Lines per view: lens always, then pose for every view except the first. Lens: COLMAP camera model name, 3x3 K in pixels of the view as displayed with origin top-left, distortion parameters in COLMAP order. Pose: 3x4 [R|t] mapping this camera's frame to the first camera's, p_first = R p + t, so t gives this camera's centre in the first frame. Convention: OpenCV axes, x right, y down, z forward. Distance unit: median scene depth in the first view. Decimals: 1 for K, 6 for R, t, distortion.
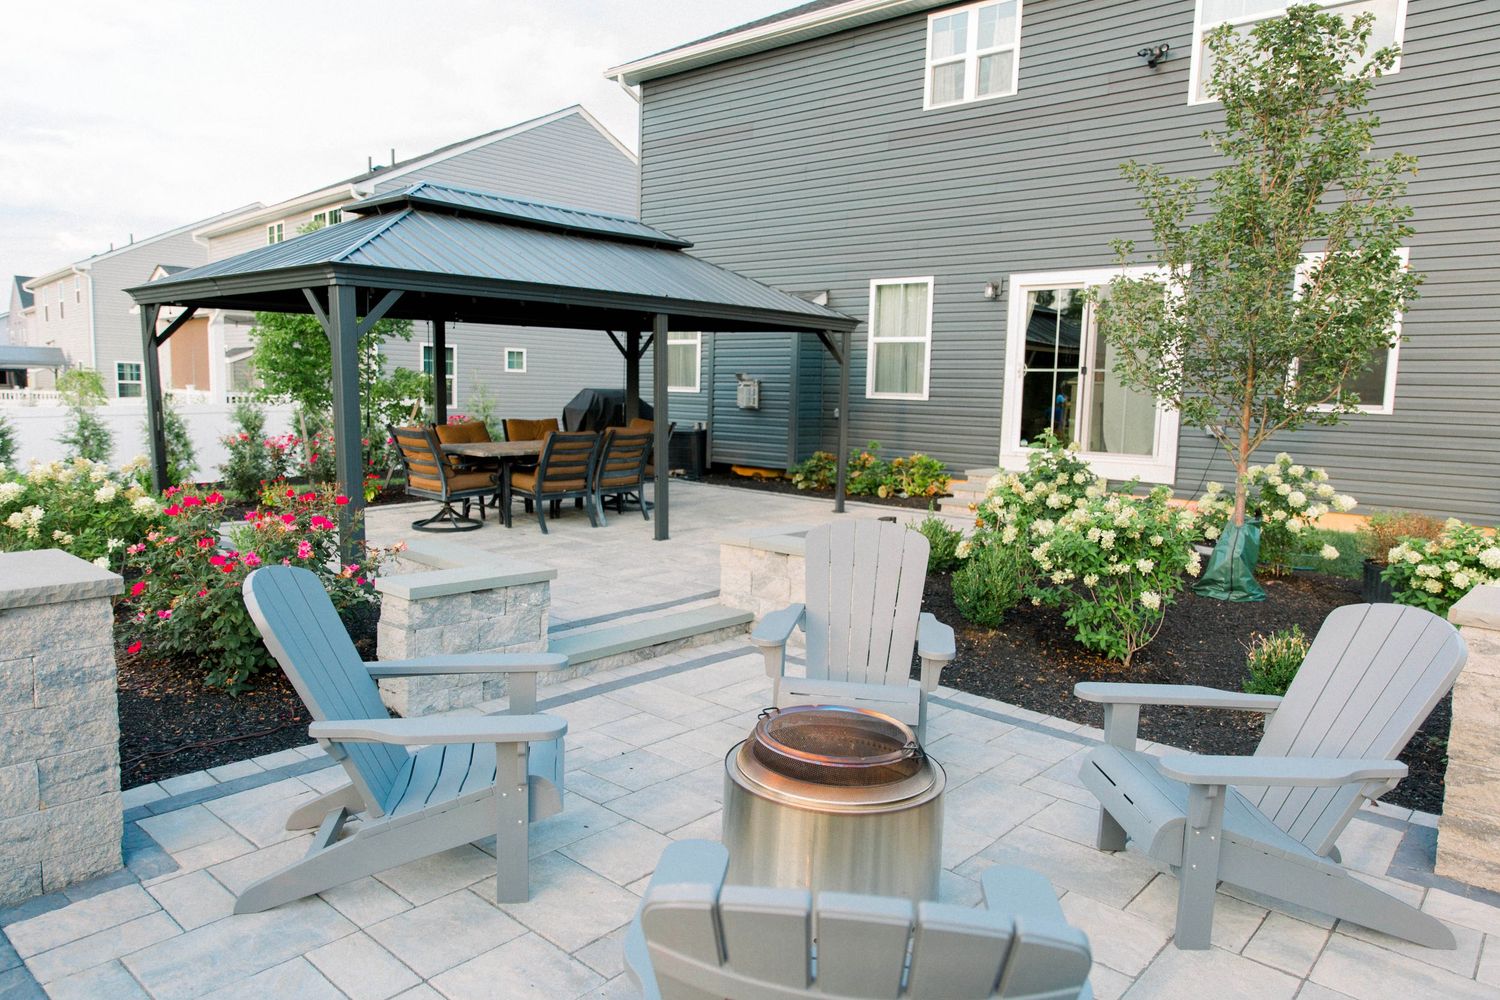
lens RADIAL K [[981.0, 0, 750.0], [0, 981.0, 500.0], [0, 0, 1]] dist [0.008863, -0.000924]
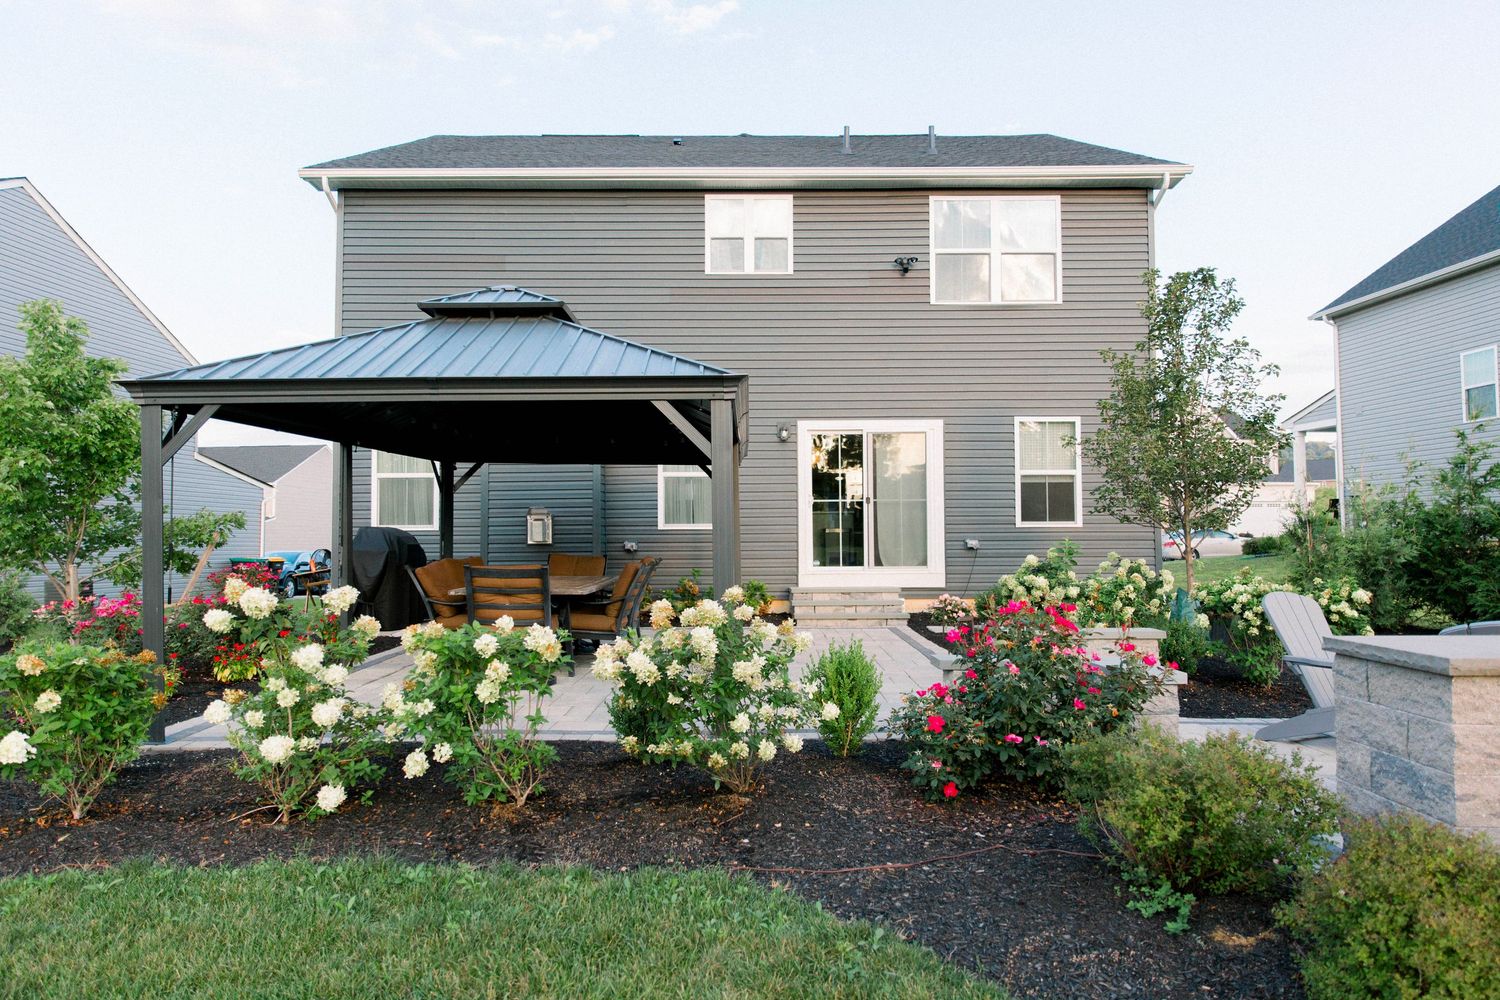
lens RADIAL K [[981.0, 0, 750.0], [0, 981.0, 500.0], [0, 0, 1]] dist [0.008863, -0.000924]
pose [[0.756678, -0.005373, 0.653765, -0.540334], [0.101007, 0.988921, -0.108778, -0.013563], [-0.645938, 0.148345, 0.748838, 0.170876]]
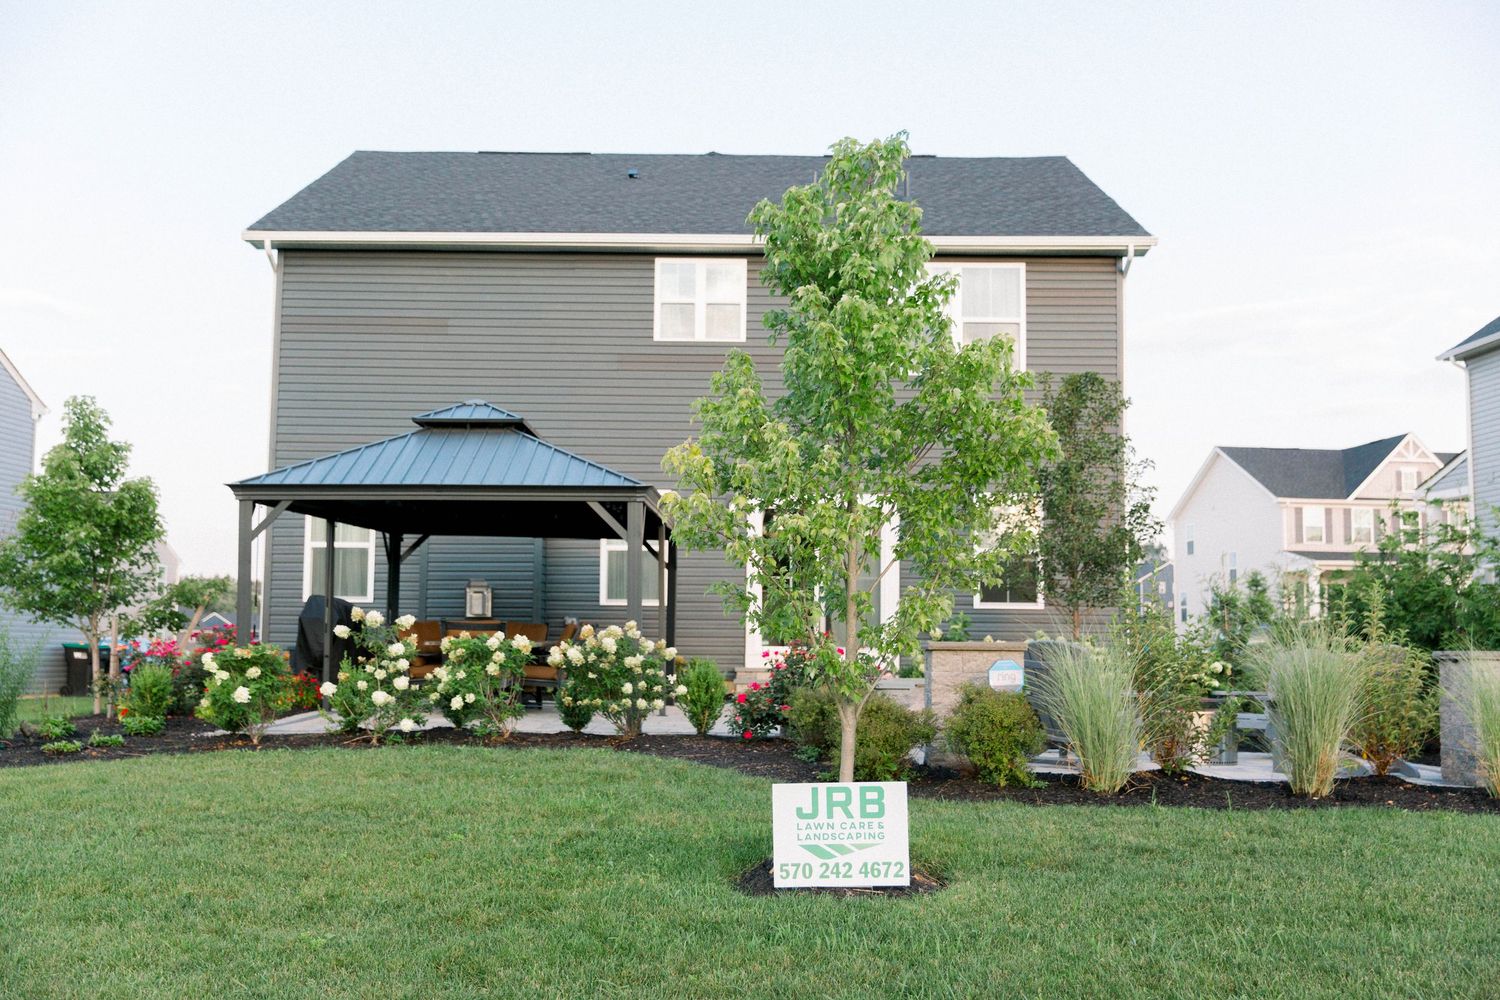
lens RADIAL K [[1630.1, 0, 750.0], [0, 1630.1, 500.0], [0, 0, 1]] dist [0.015170, -0.002939]
pose [[0.765440, 0.038747, 0.642339, -0.925213], [0.085089, 0.983327, -0.160713, 0.077991], [-0.637856, 0.177672, 0.749381, -0.398347]]
